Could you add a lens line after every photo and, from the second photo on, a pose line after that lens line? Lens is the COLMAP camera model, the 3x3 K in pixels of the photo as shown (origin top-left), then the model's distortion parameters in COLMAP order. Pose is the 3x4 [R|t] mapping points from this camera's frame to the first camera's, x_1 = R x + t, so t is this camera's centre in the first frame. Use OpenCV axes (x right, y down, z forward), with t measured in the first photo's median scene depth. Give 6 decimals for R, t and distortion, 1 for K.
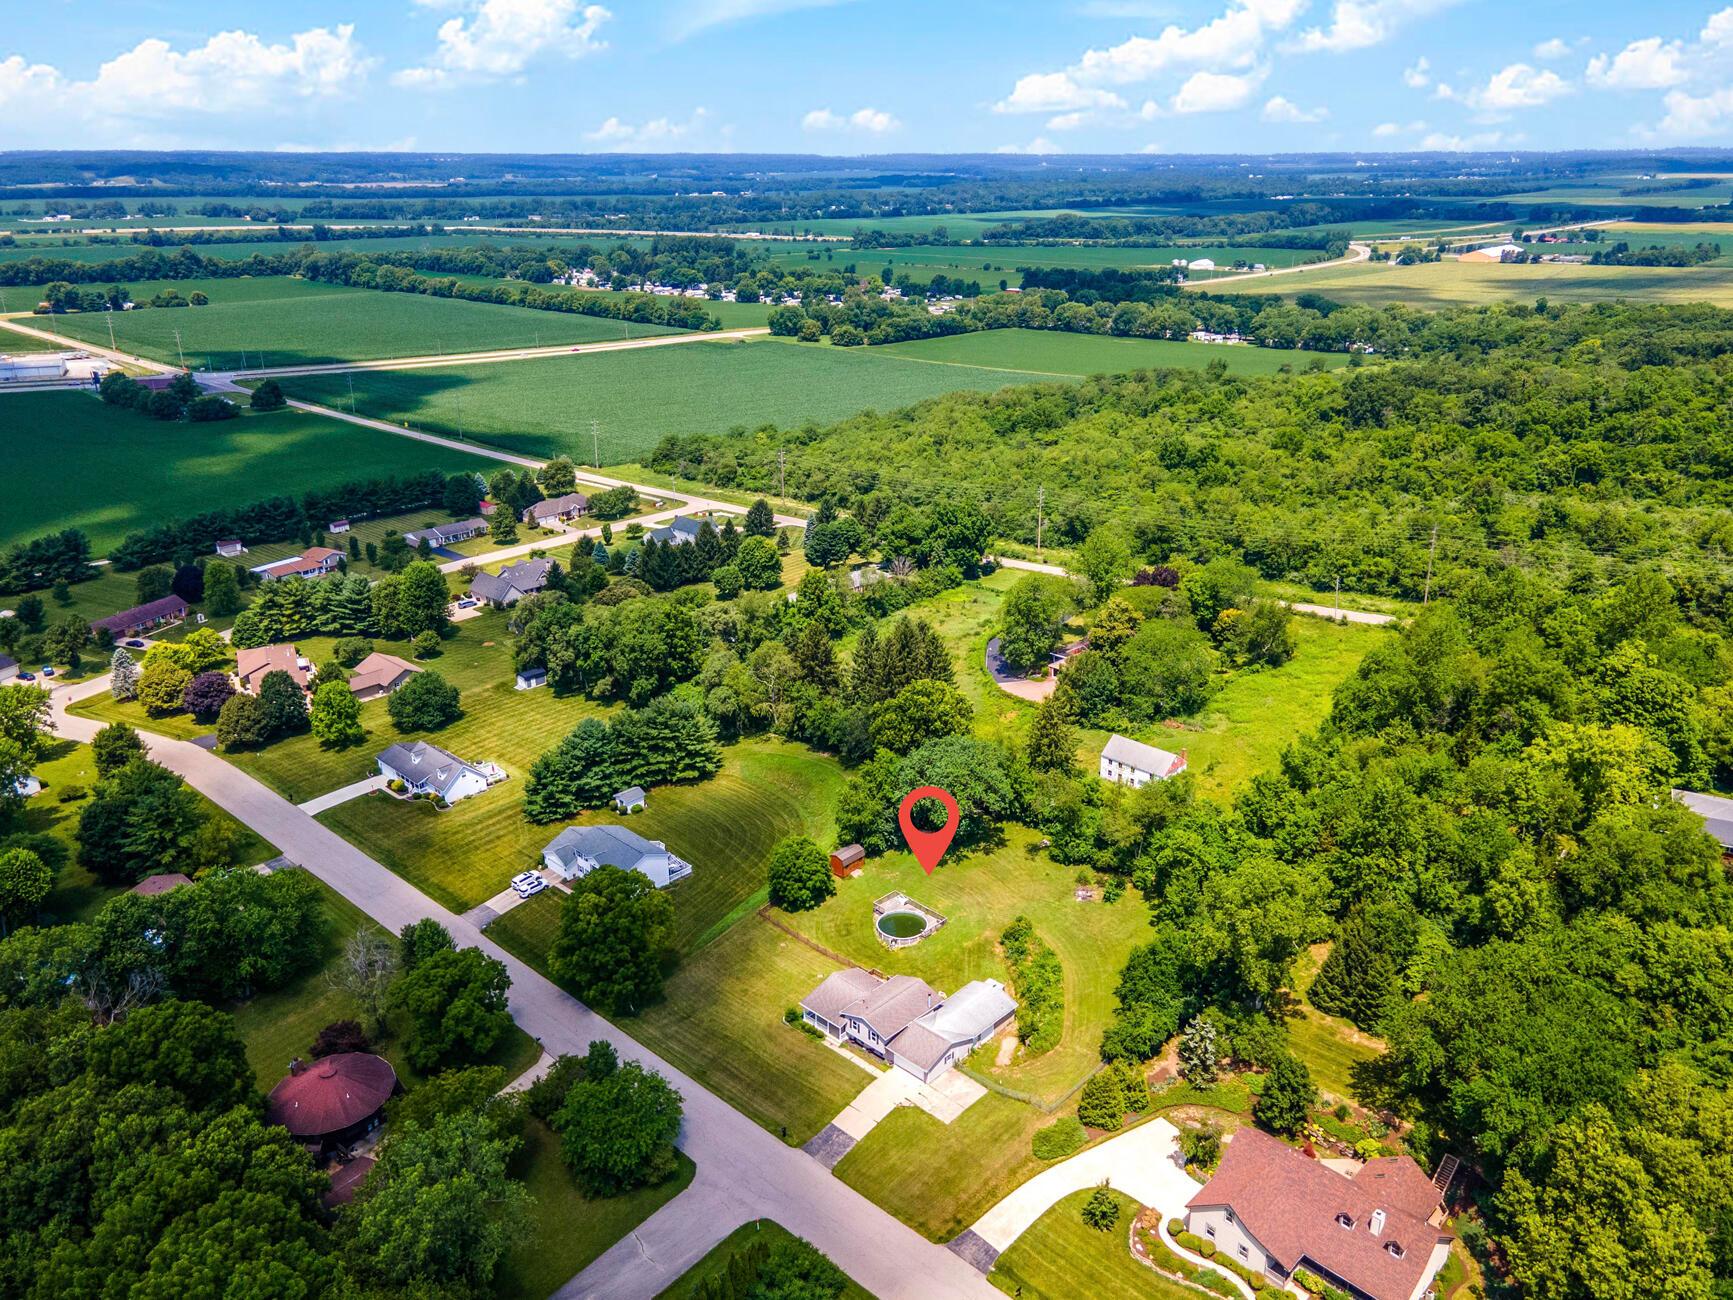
lens RADIAL K [[1249.5, 0, 865.6], [0, 1249.5, 652.3], [0, 0, 1]] dist [0.004569, 0.046902]
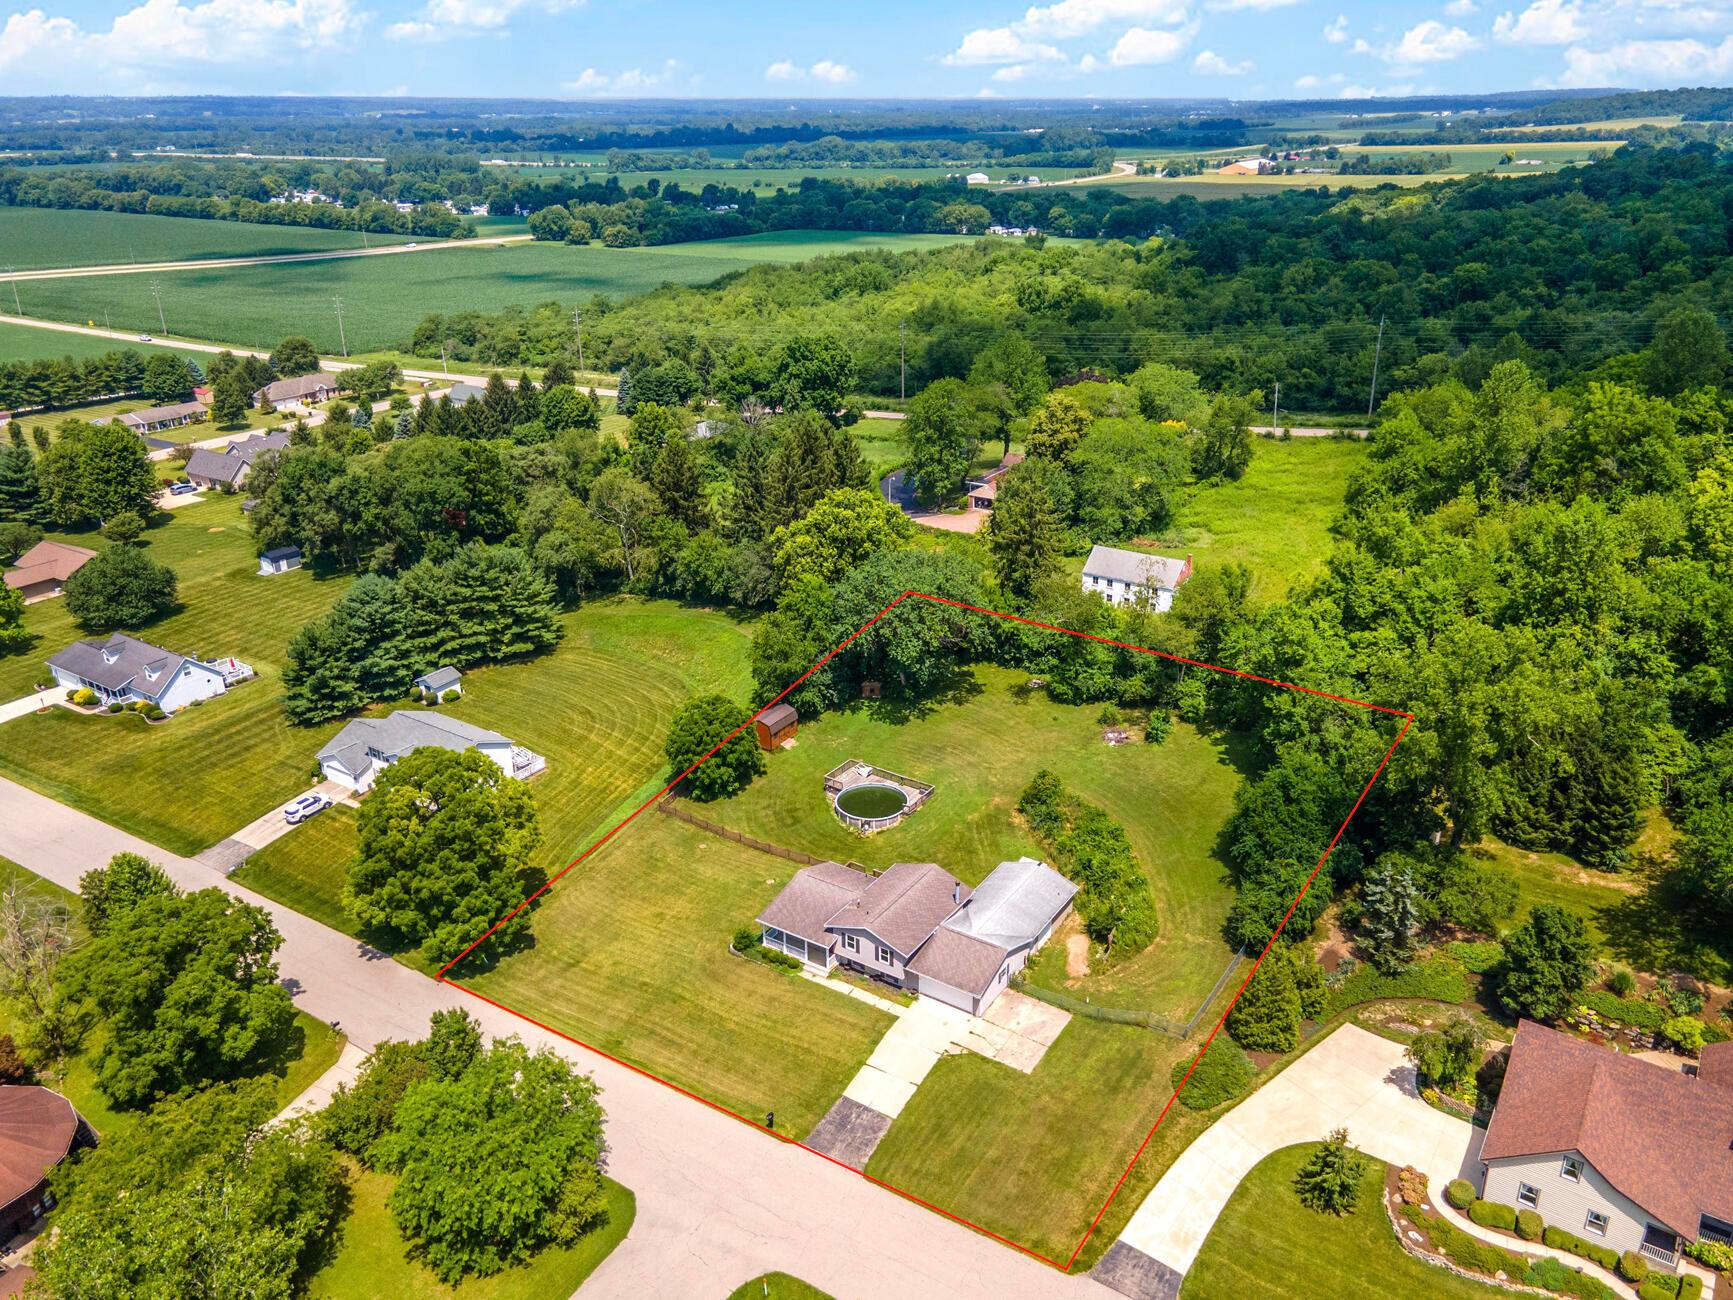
lens RADIAL K [[1249.5, 0, 865.6], [0, 1249.5, 652.3], [0, 0, 1]] dist [0.004569, 0.046902]
pose [[0.982759, -0.069439, 0.171354, -0.072676], [0.062861, 0.997073, 0.043526, 0.086257], [-0.173875, -0.032005, 0.984248, 0.261367]]
